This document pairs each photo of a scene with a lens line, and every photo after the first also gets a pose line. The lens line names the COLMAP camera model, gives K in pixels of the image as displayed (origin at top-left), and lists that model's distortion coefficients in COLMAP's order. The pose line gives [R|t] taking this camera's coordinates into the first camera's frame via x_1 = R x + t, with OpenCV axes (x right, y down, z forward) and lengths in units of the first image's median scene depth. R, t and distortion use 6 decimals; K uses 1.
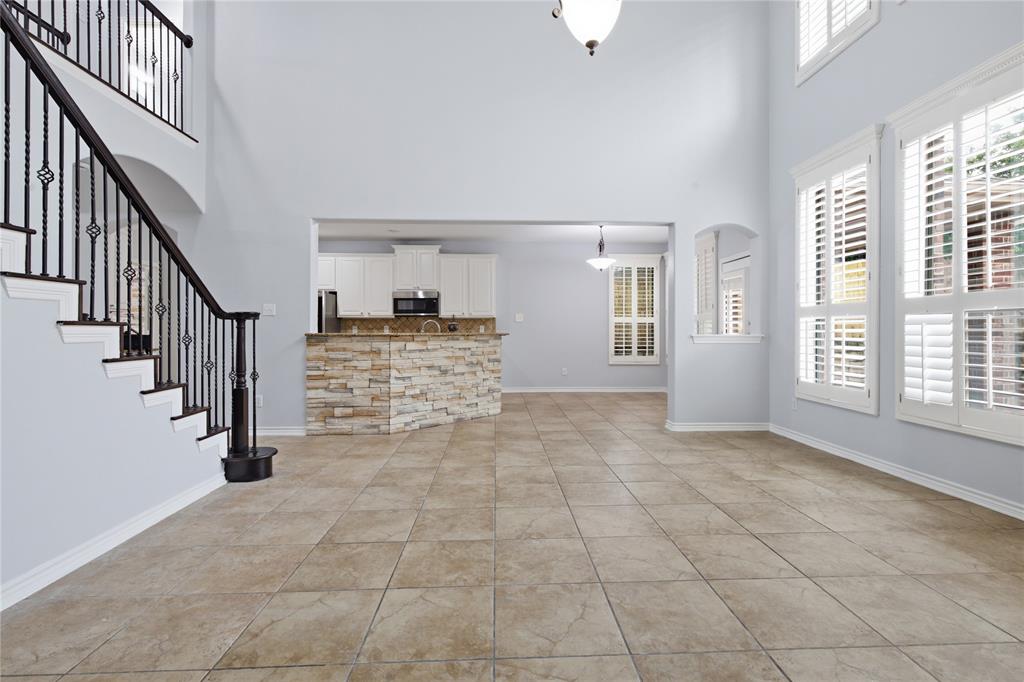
lens RADIAL K [[471.6, 0, 521.3], [0, 471.6, 330.2], [0, 0, 1]] dist [-0.000345, 0.001048]
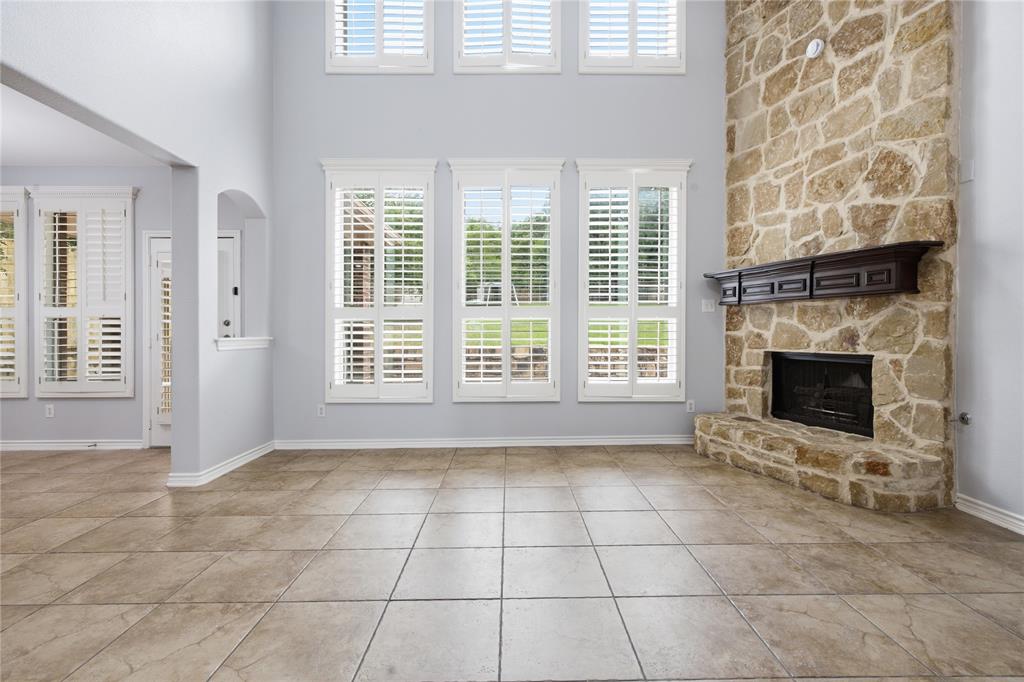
lens RADIAL K [[471.6, 0, 508.0], [0, 471.6, 336.3], [0, 0, 1]] dist [-0.000345, 0.001048]
pose [[0.043309, -0.006582, 0.999040, -0.414532], [0.001014, 0.999978, 0.006545, 0.003561], [-0.999061, 0.000730, 0.043315, 0.726719]]
